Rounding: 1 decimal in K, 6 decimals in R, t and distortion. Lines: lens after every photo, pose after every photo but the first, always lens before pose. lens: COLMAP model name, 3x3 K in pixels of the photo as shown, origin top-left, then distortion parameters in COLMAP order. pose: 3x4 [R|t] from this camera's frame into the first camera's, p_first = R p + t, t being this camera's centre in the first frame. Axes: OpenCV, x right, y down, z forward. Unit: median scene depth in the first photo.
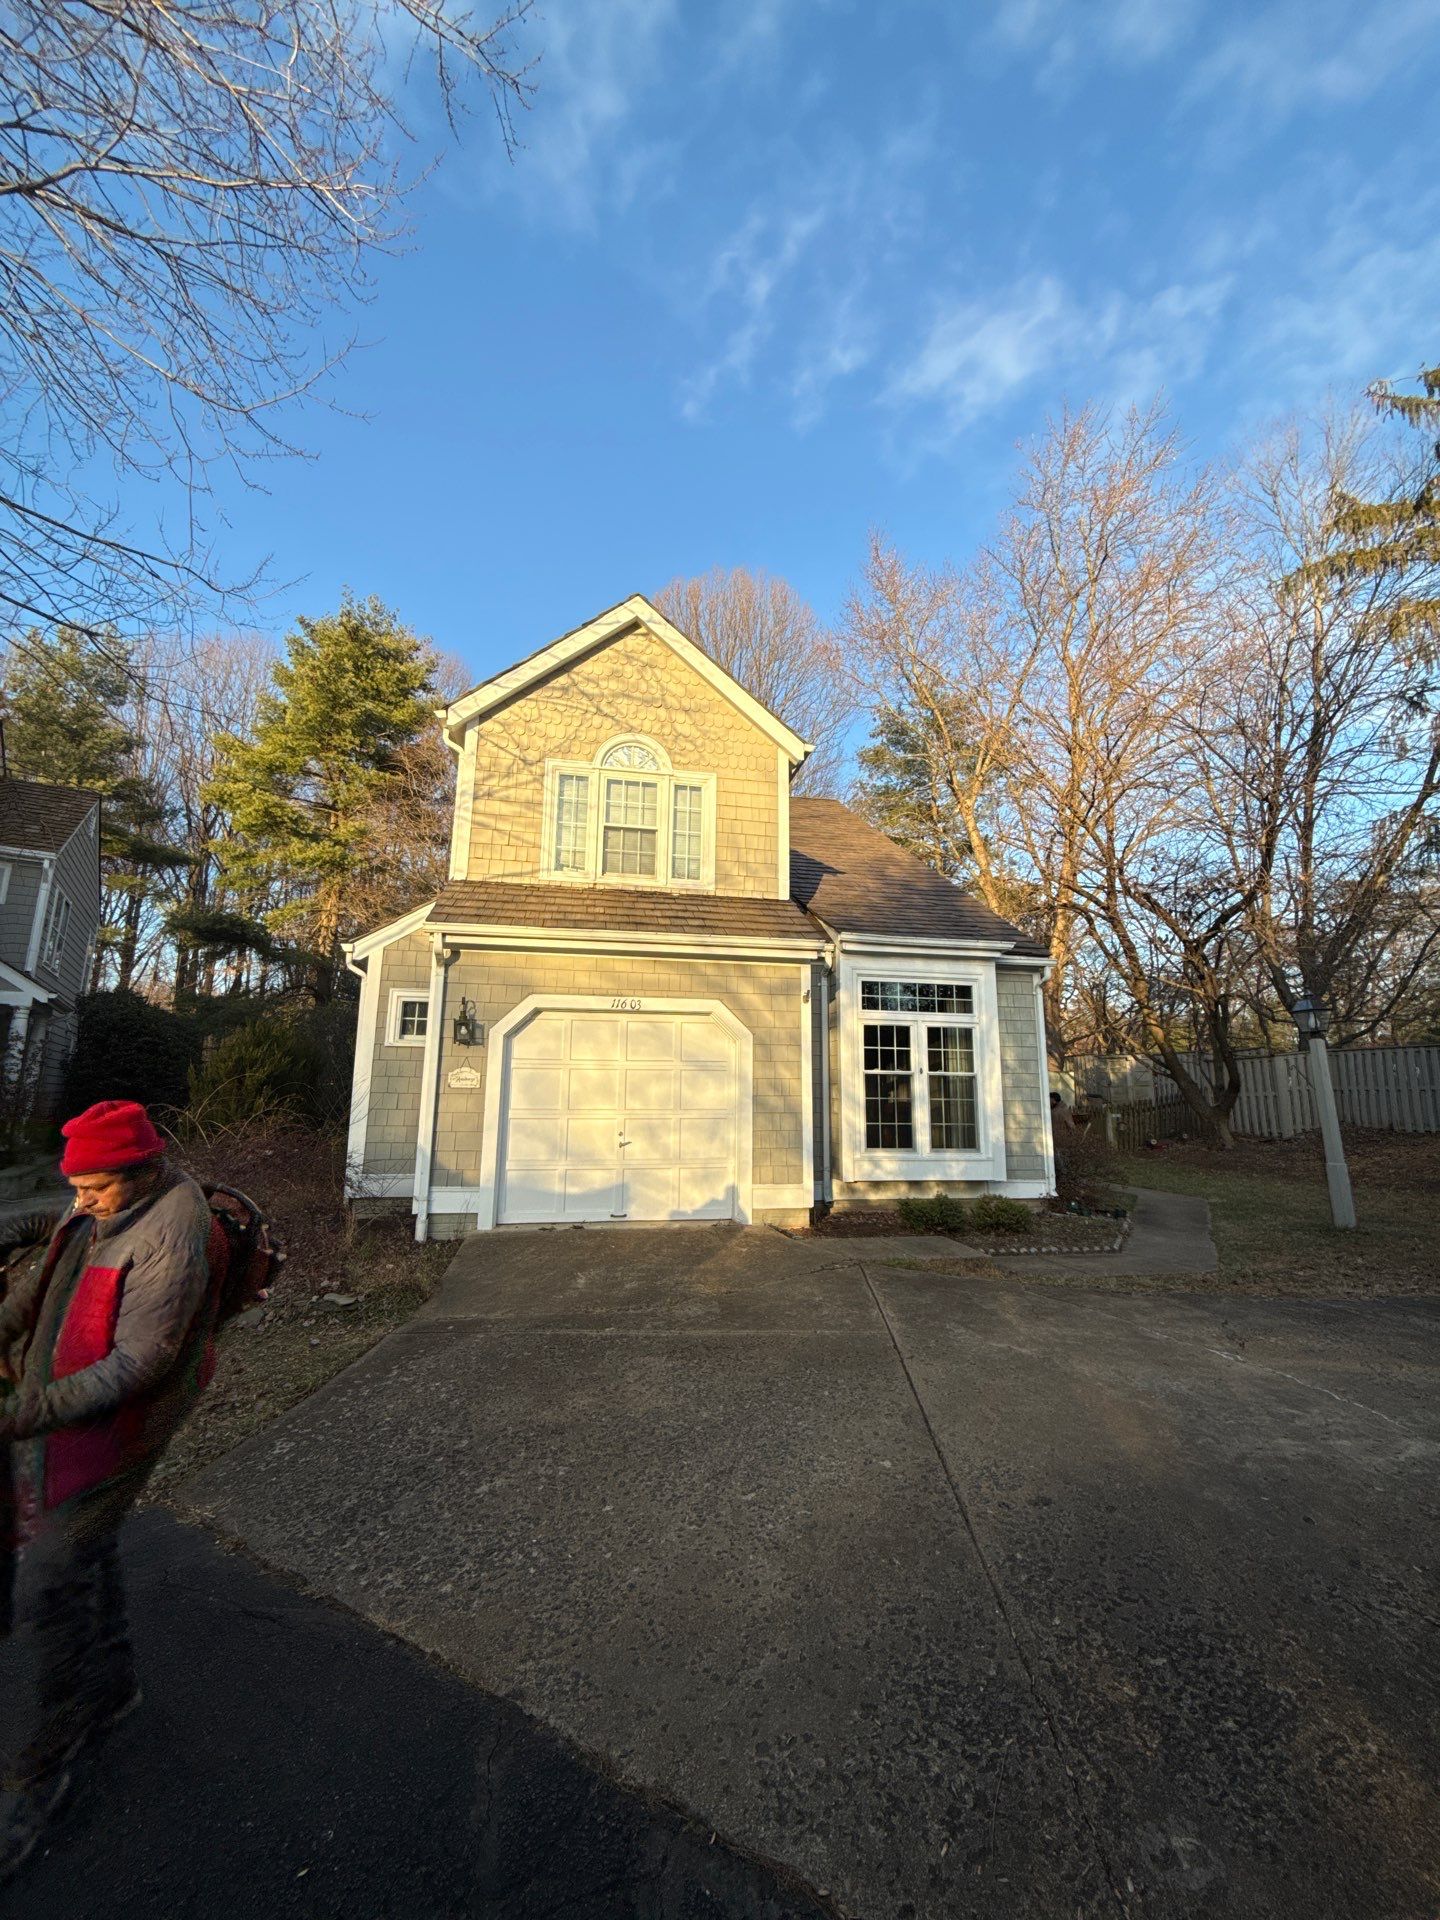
lens RADIAL K [[758.8, 0, 720.0], [0, 758.8, 960.0], [0, 0, 1]] dist [-0.002681, -0.000201]
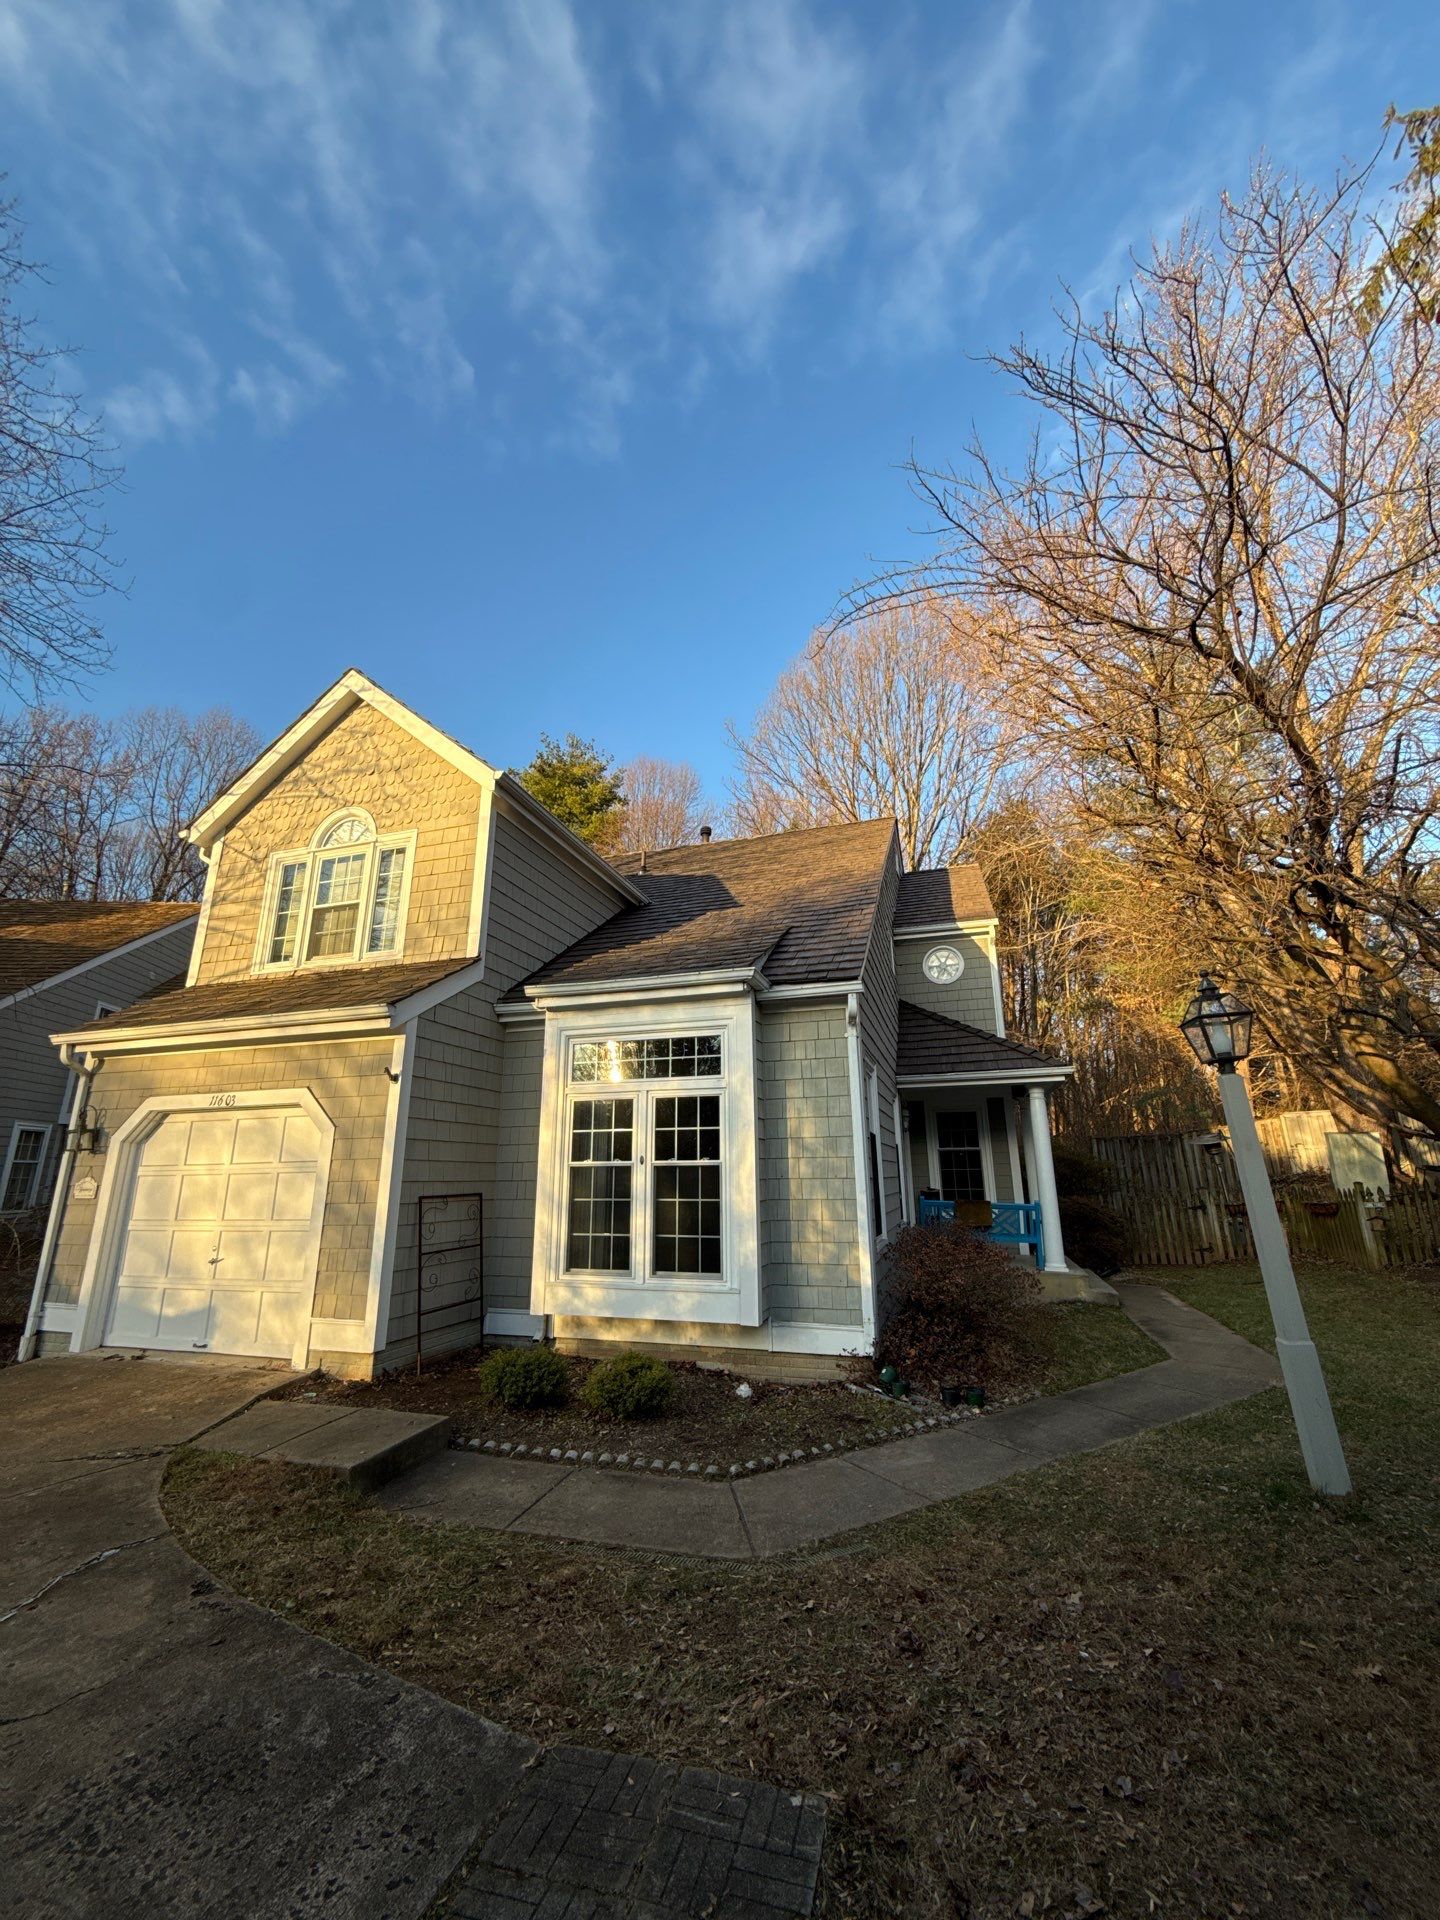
lens RADIAL K [[759.3, 0, 719.9], [0, 759.3, 958.7], [0, 0, 1]] dist [-0.000045, -0.000218]
pose [[0.883188, -0.147587, -0.445192, 0.701103], [0.103835, 0.987174, -0.121270, 0.052942], [0.457380, 0.060878, 0.887185, 0.385185]]
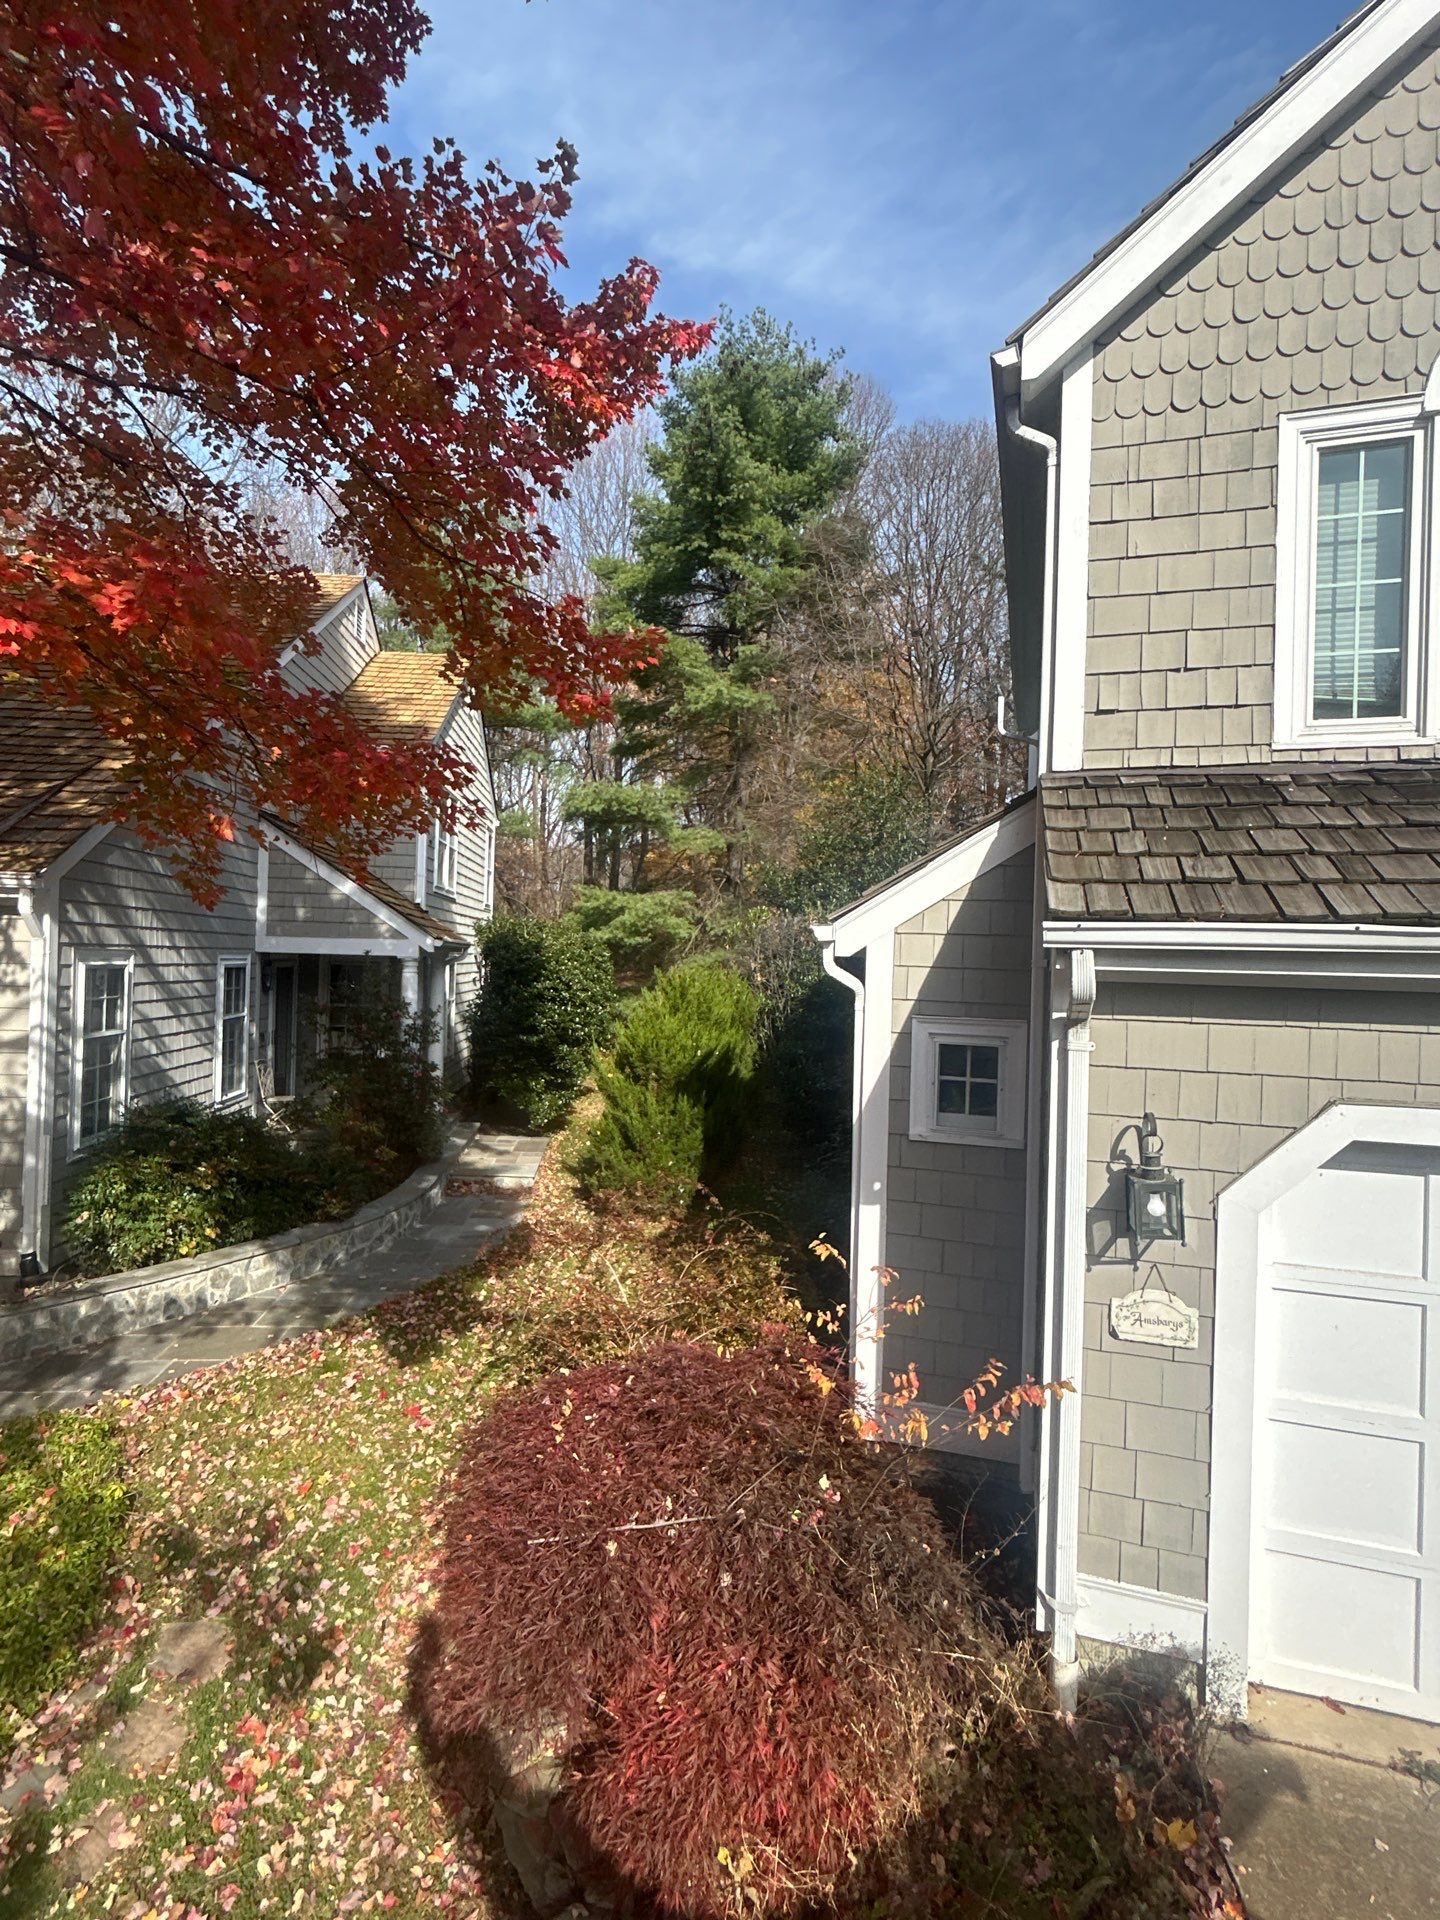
lens RADIAL K [[939.6, 0, 720.0], [0, 939.6, 960.0], [0, 0, 1]] dist [-0.016973, -0.000350]
pose [[0.883167, 0.011269, -0.468923, -0.250259], [0.071798, 0.984683, 0.158886, -0.090732], [0.463531, -0.173991, 0.868831, 0.414971]]
